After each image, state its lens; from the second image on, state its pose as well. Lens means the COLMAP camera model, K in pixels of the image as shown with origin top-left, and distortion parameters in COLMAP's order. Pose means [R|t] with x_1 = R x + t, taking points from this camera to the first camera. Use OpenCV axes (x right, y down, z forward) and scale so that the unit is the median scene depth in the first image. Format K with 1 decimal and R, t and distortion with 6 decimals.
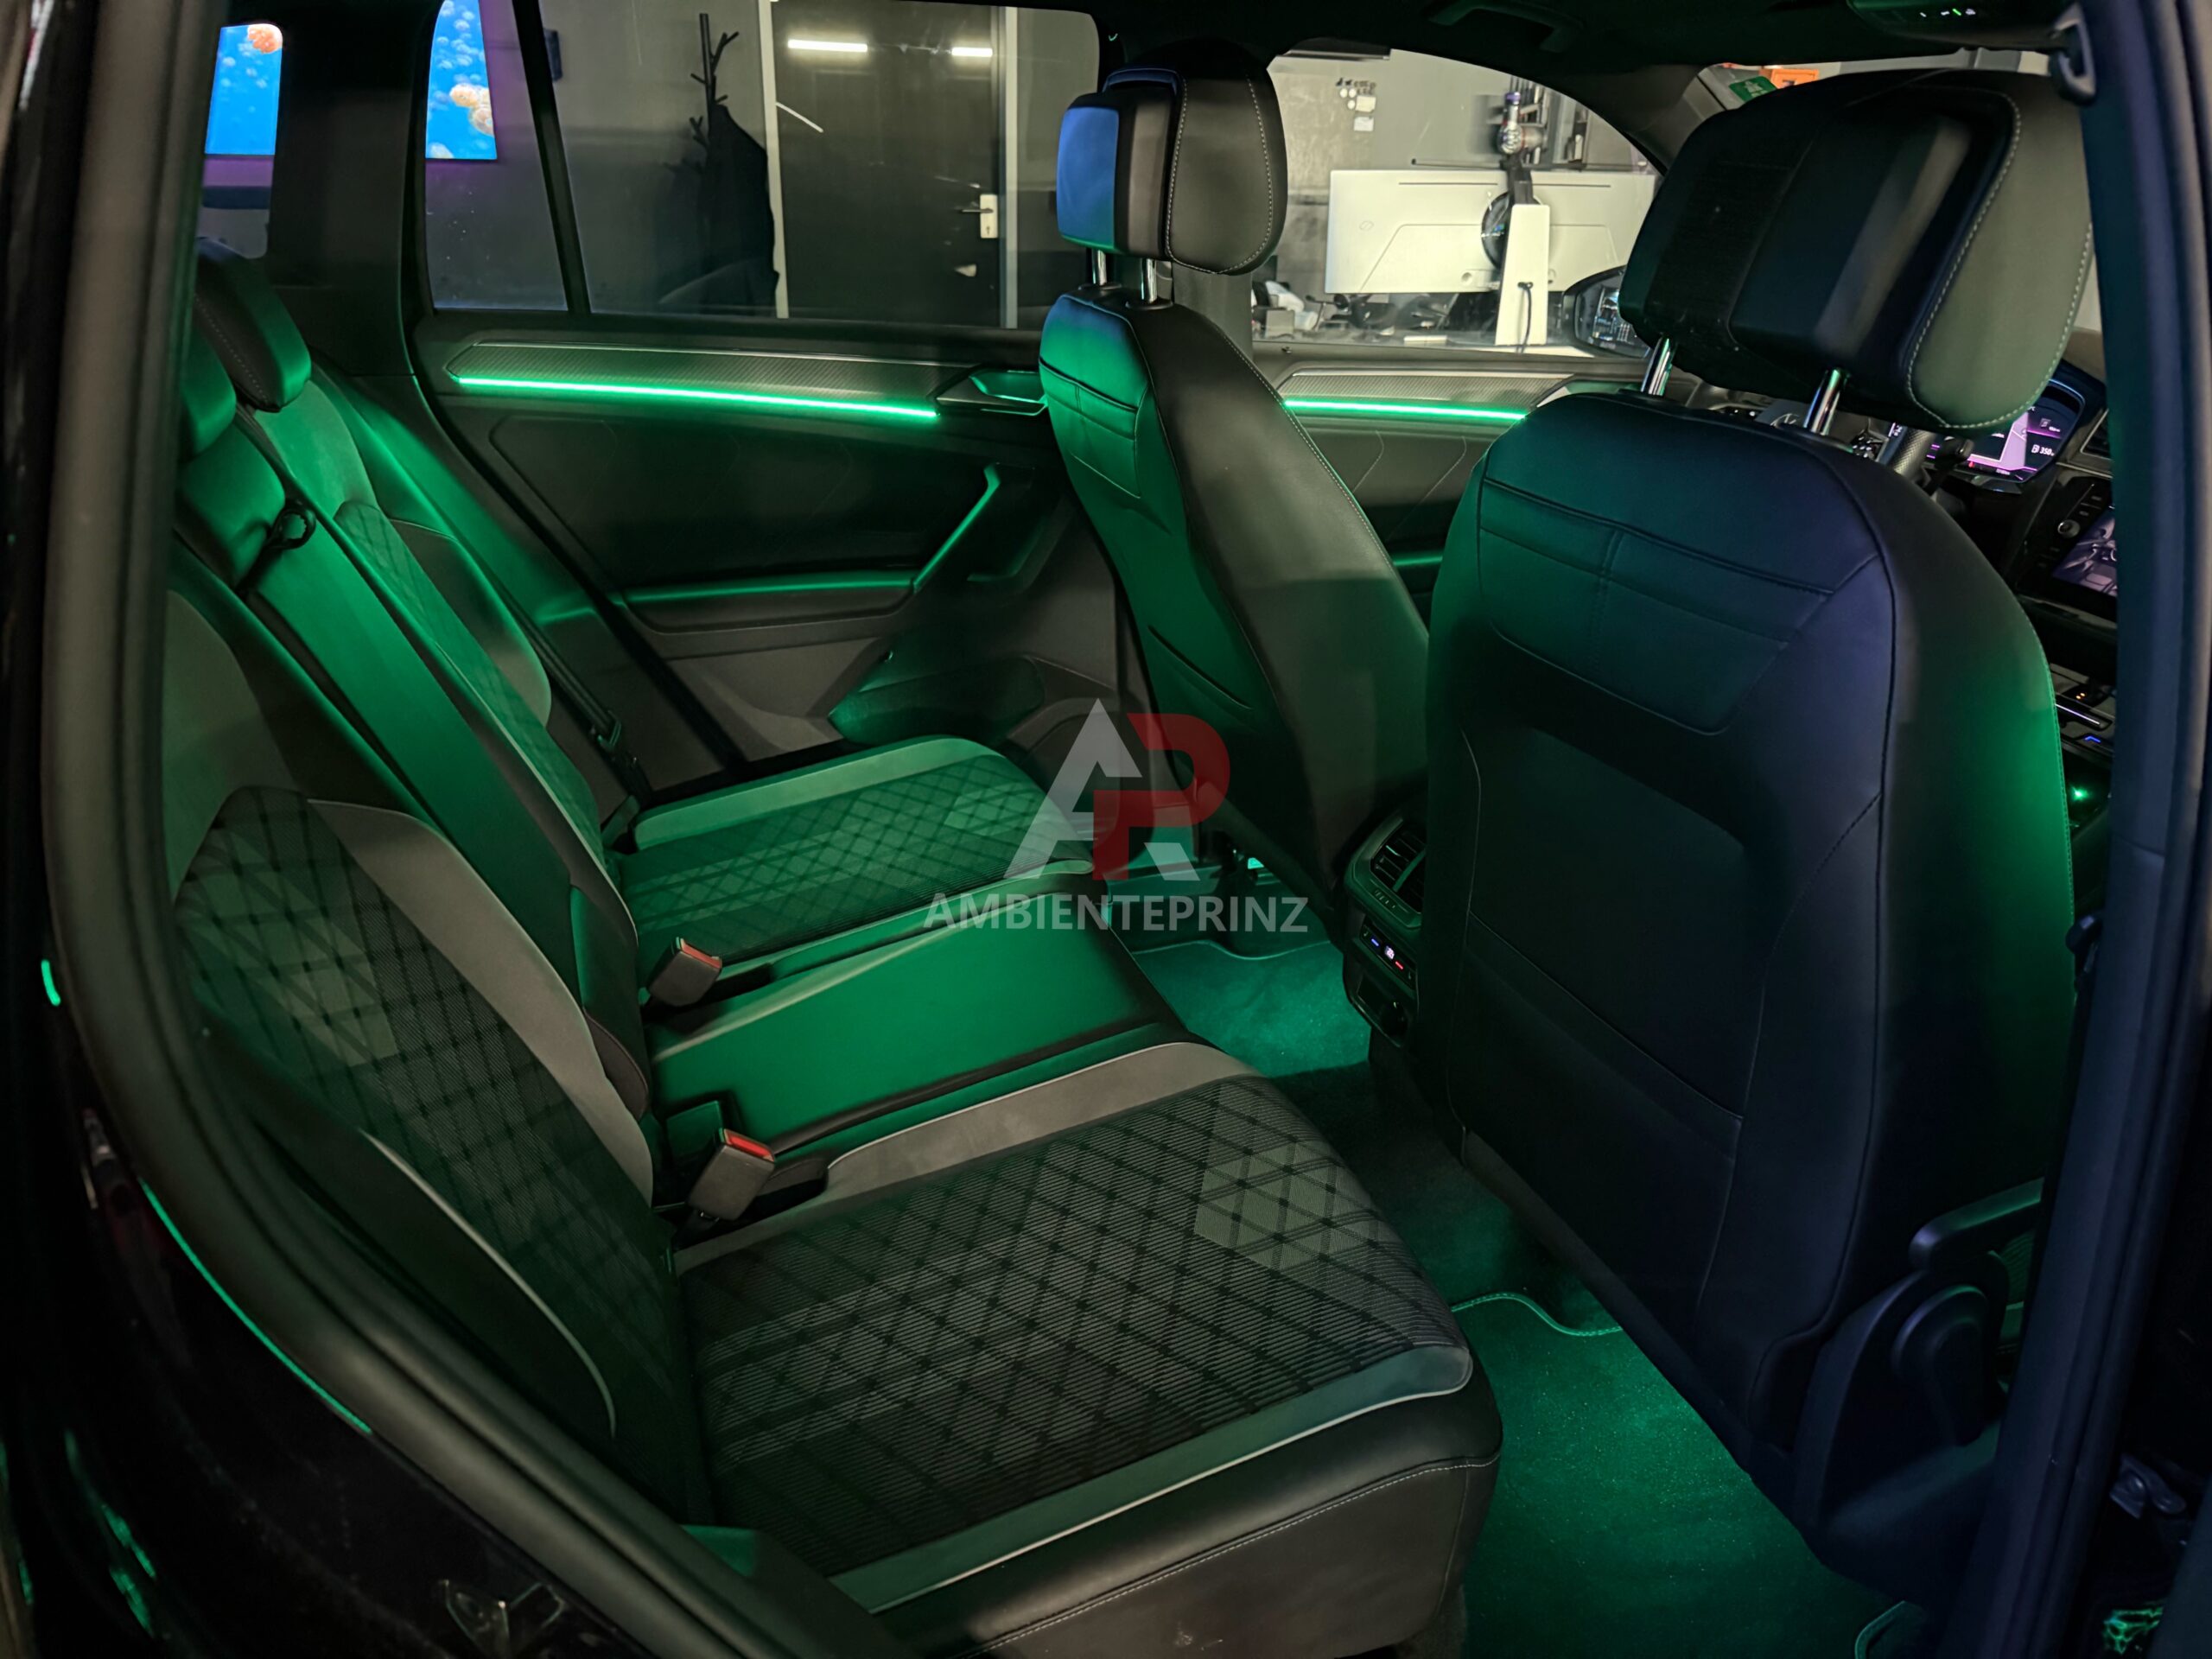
lens RADIAL K [[1567.4, 0, 1111.4], [0, 1567.4, 822.1], [0, 0, 1]] dist [0.035072, -0.038319]
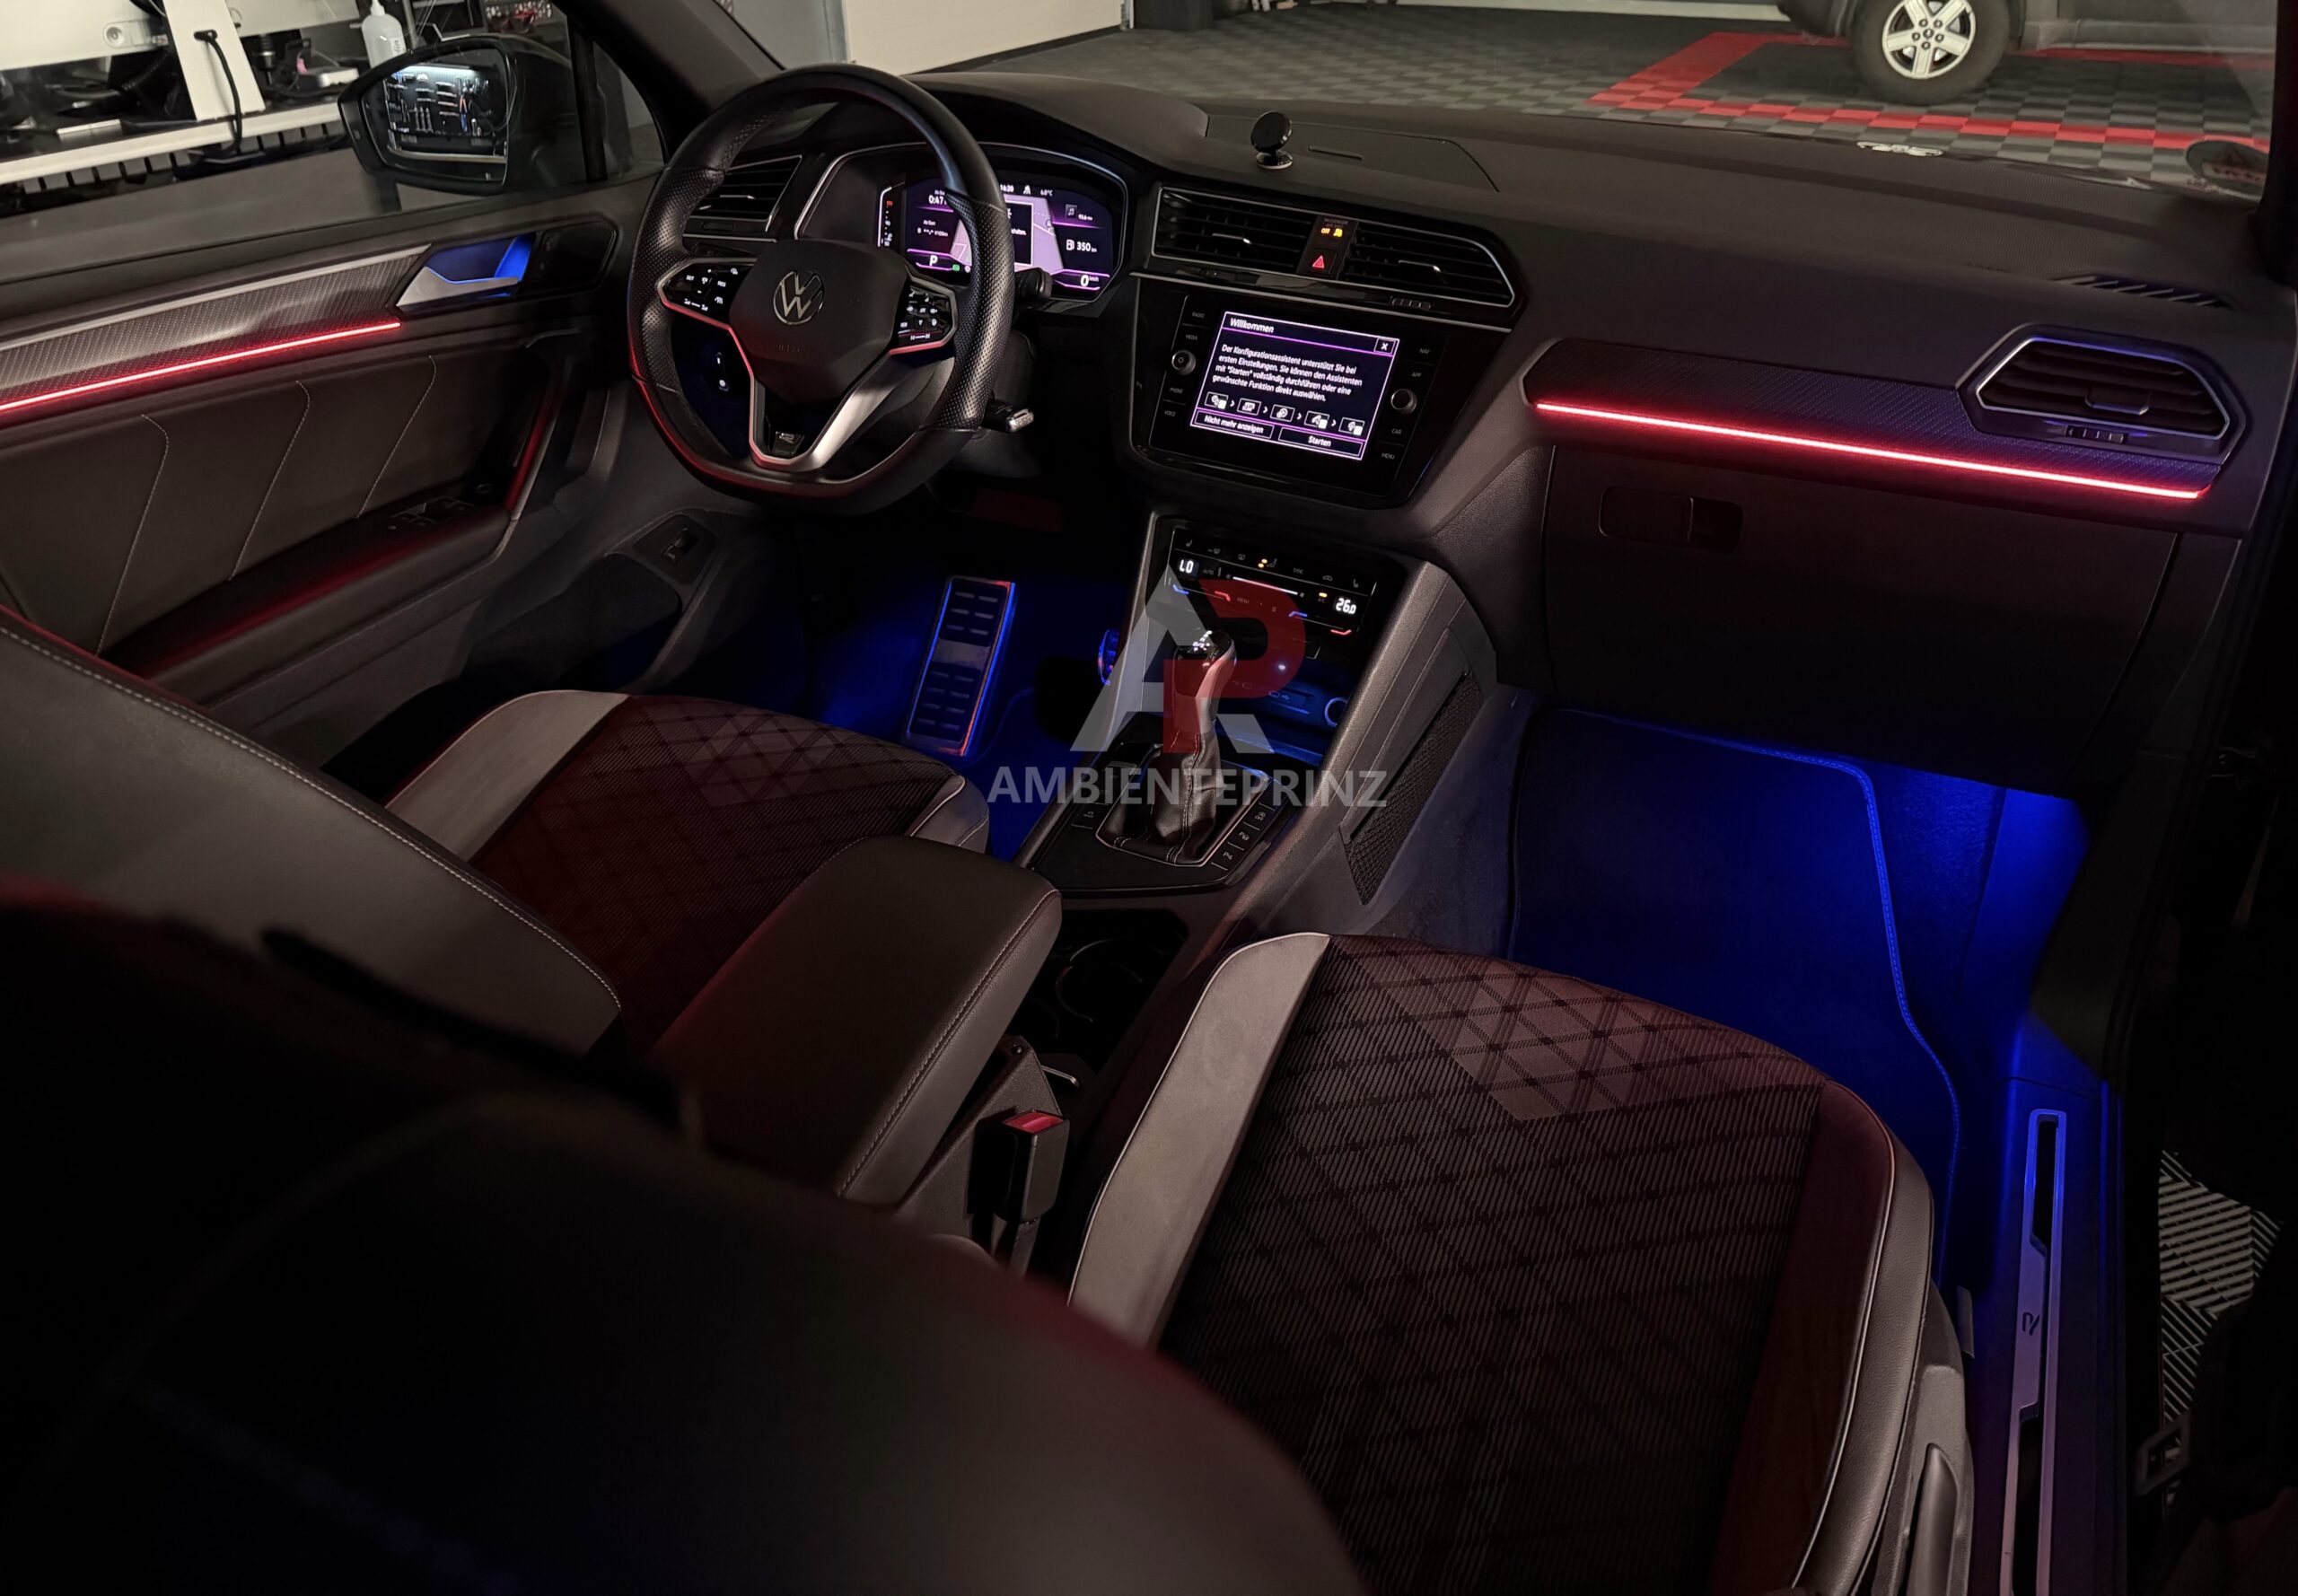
lens RADIAL K [[1656.9, 0, 1150.7], [0, 1656.9, 762.0], [0, 0, 1]] dist [0.047327, -0.052705]
pose [[0.735230, -0.374534, 0.564944, 0.063429], [0.306999, 0.927087, 0.215086, -0.204067], [-0.604309, 0.015300, 0.796603, 0.400112]]
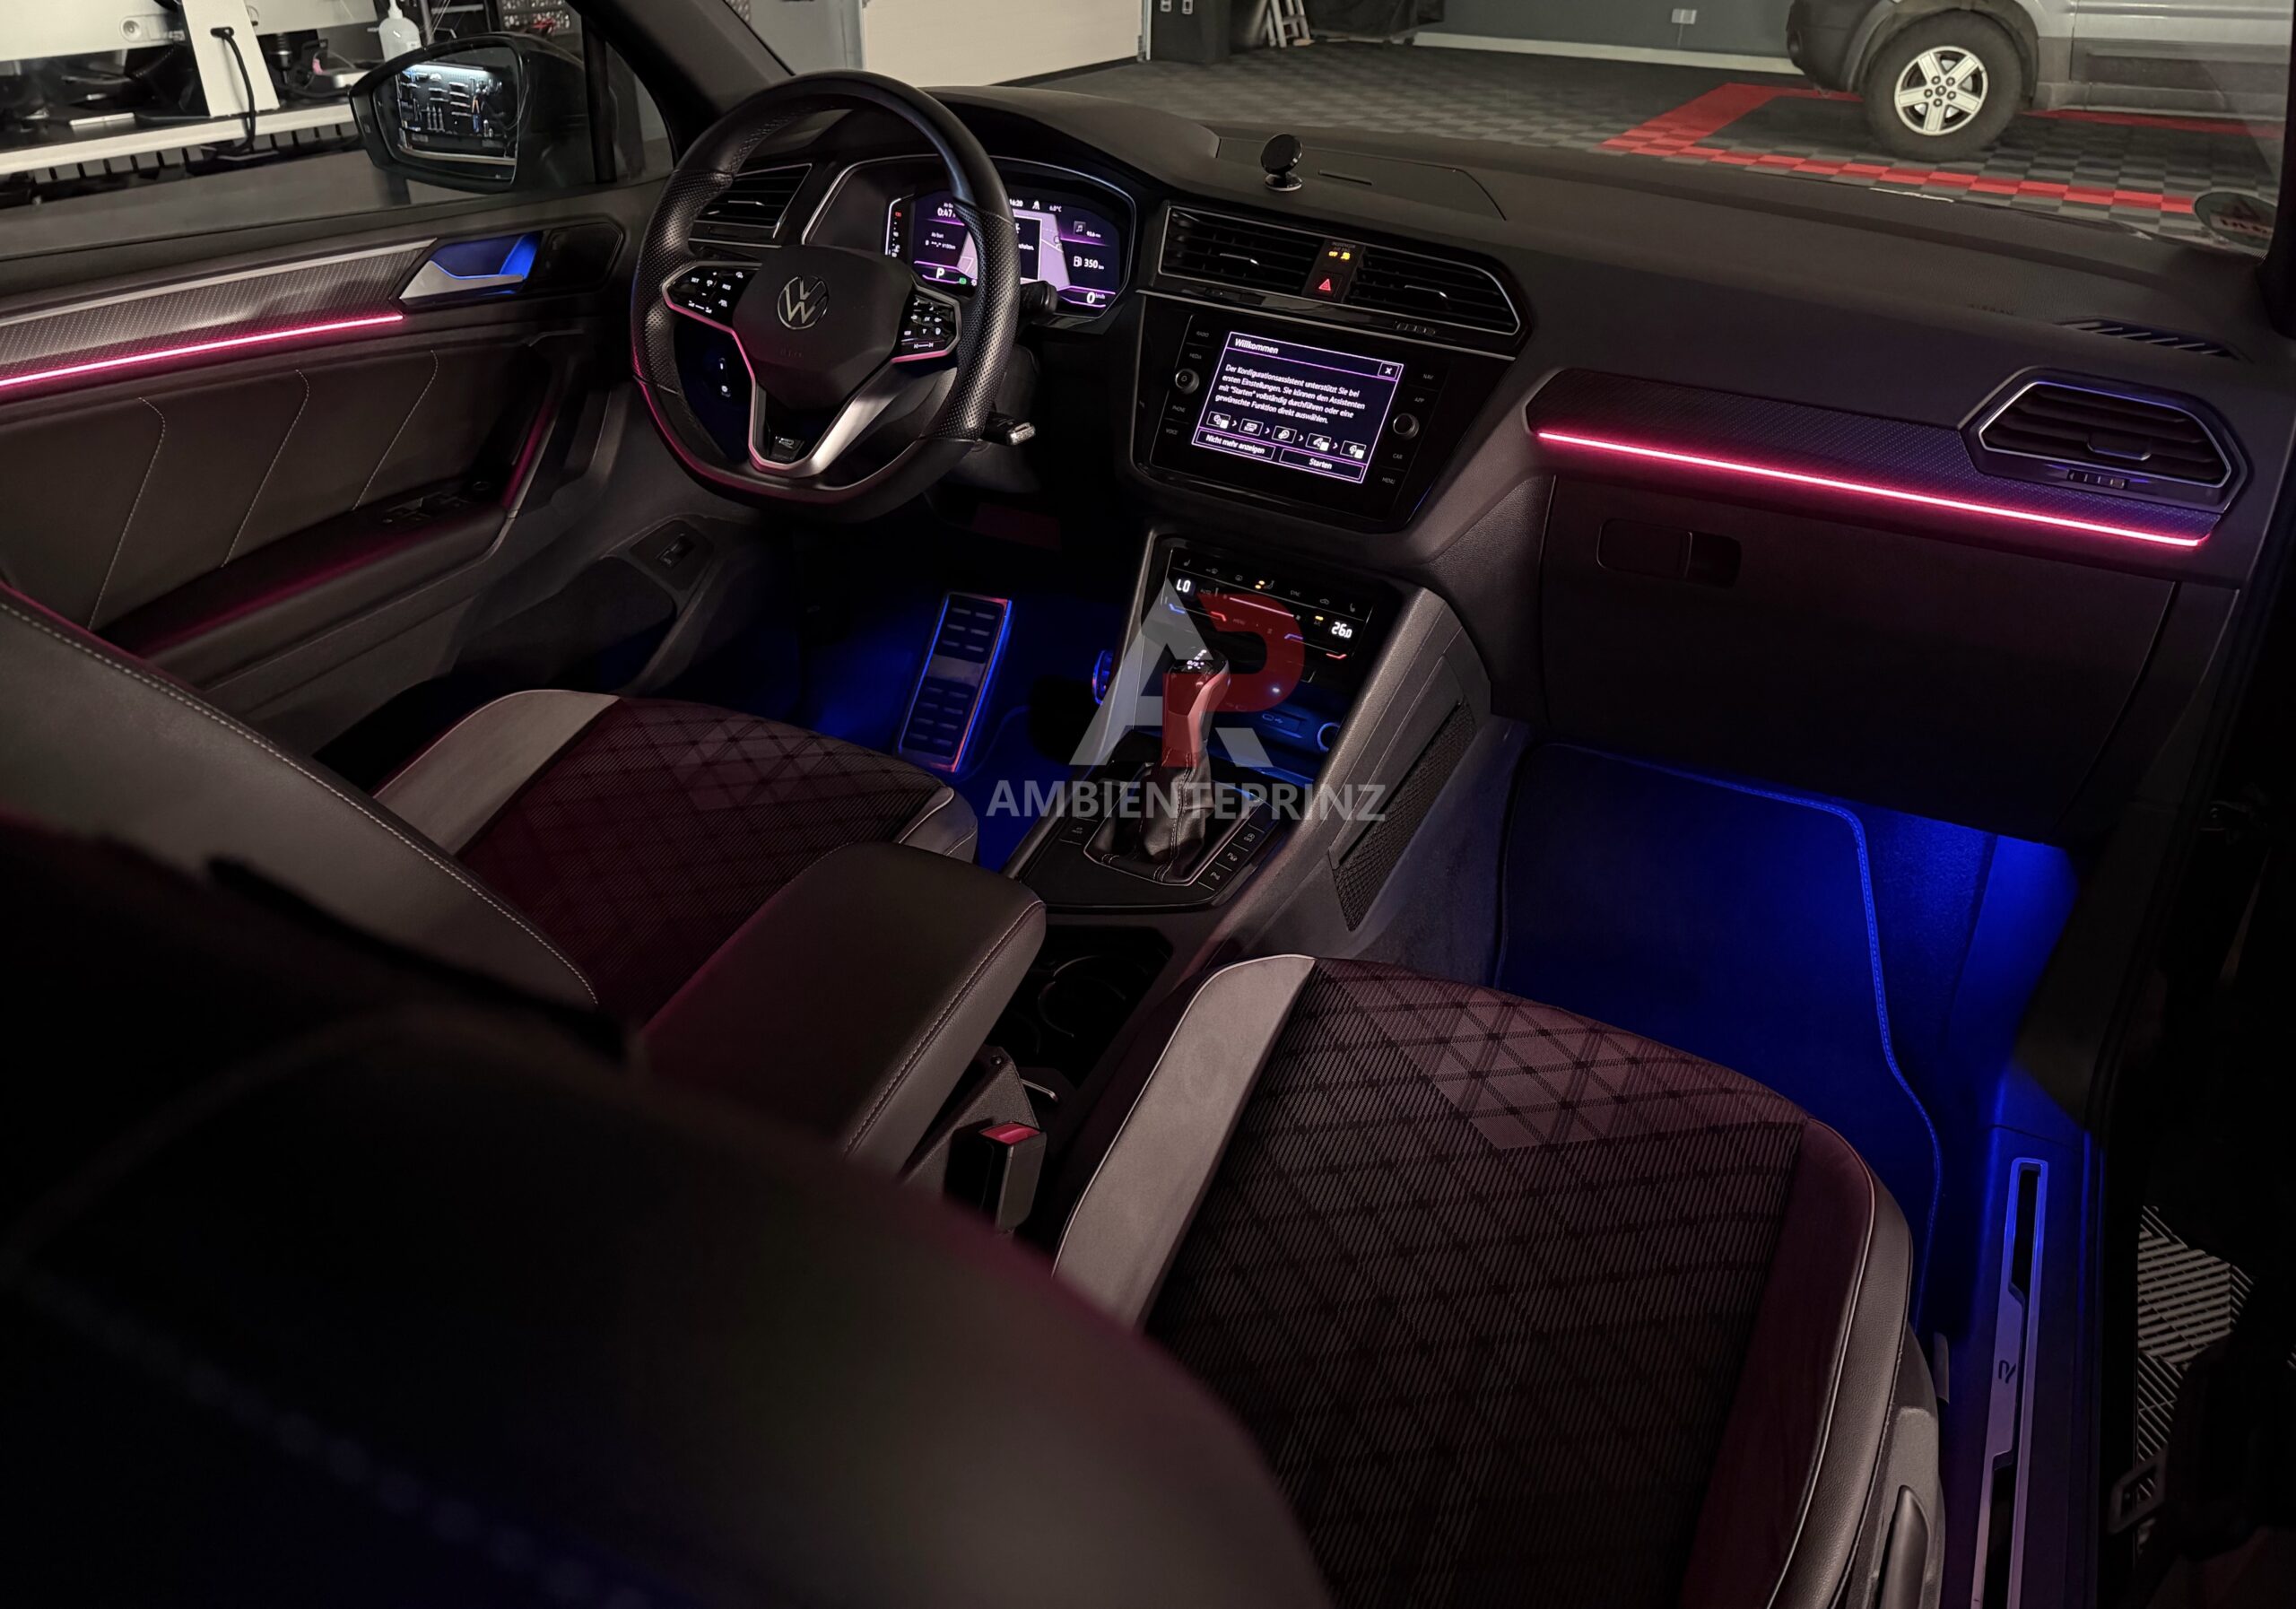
lens RADIAL K [[1656.8, 0, 1149.3], [0, 1656.8, 779.6], [0, 0, 1]] dist [0.047351, -0.052877]
pose [[0.745144, -0.345638, 0.570347, 0.064206], [0.275815, 0.938366, 0.208317, -0.196048], [-0.607196, 0.002084, 0.794549, 0.402274]]
